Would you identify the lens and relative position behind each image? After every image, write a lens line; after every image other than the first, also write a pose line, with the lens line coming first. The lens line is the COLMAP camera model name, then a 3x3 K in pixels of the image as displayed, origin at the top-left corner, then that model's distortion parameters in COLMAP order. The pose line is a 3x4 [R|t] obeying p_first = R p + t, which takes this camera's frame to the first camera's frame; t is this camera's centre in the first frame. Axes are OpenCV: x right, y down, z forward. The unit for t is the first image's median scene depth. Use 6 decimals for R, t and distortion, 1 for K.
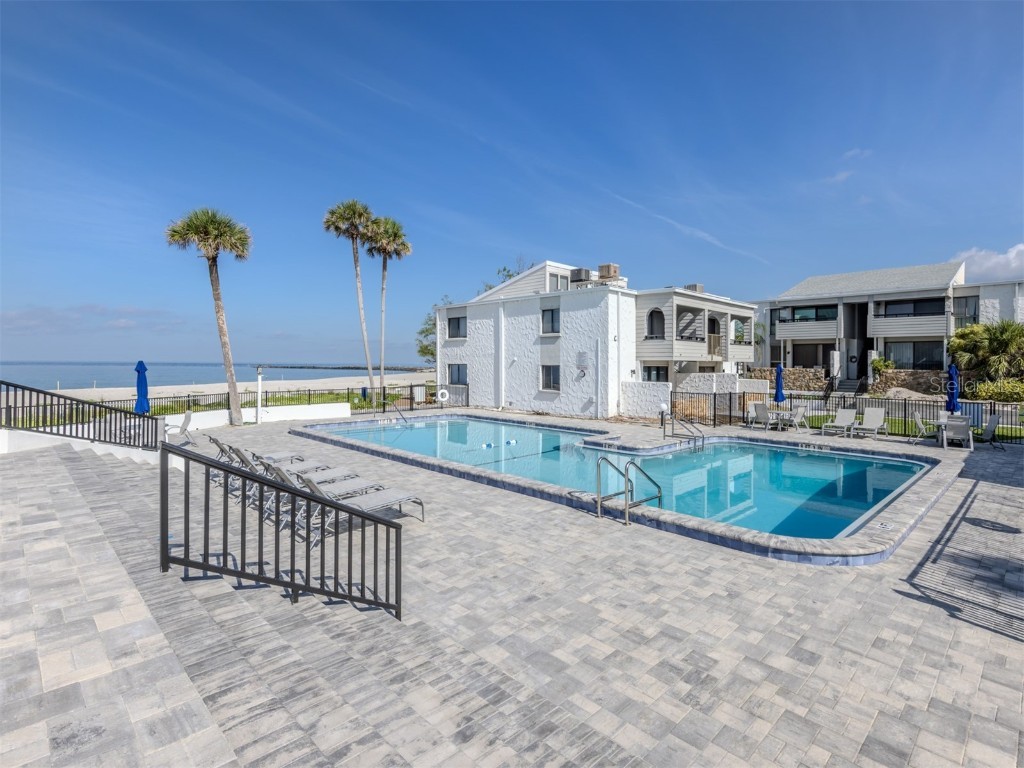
lens RADIAL K [[517.9, 0, 472.8], [0, 517.9, 363.5], [0, 0, 1]] dist [0.004595, -0.000073]
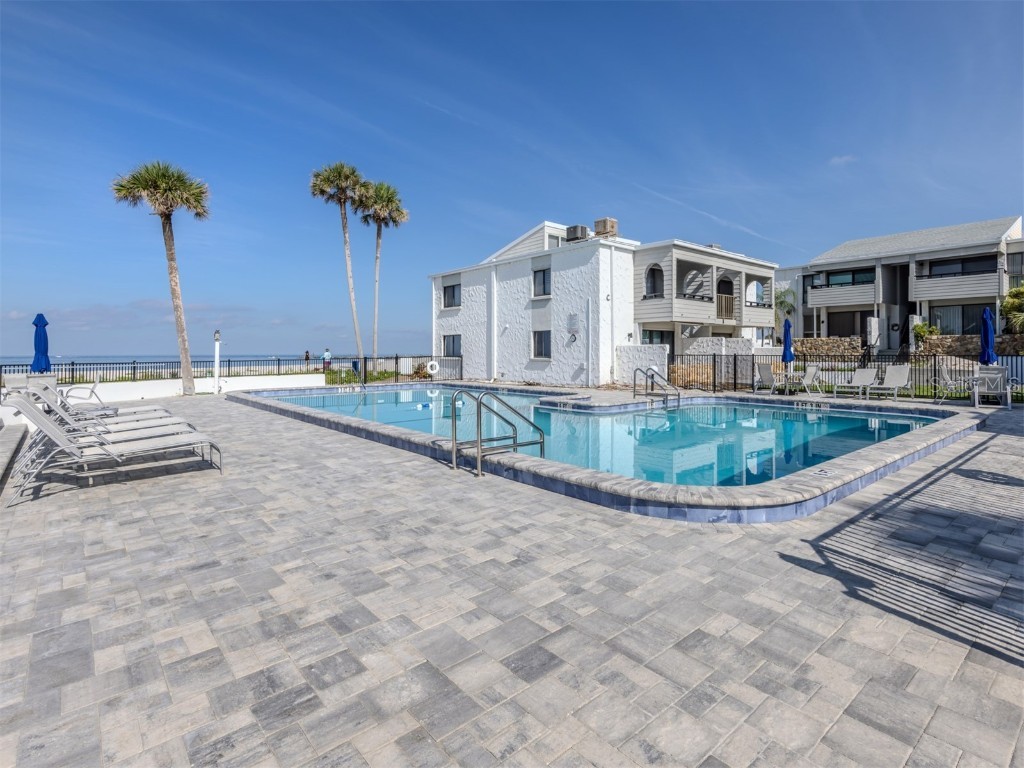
lens RADIAL K [[520.3, 0, 500.3], [0, 520.3, 351.0], [0, 0, 1]] dist [0.009802, -0.001815]
pose [[0.999013, -0.010145, -0.043238, 0.131946], [0.009852, 0.999927, -0.007003, 0.050527], [0.043306, 0.006570, 0.999040, 0.094586]]
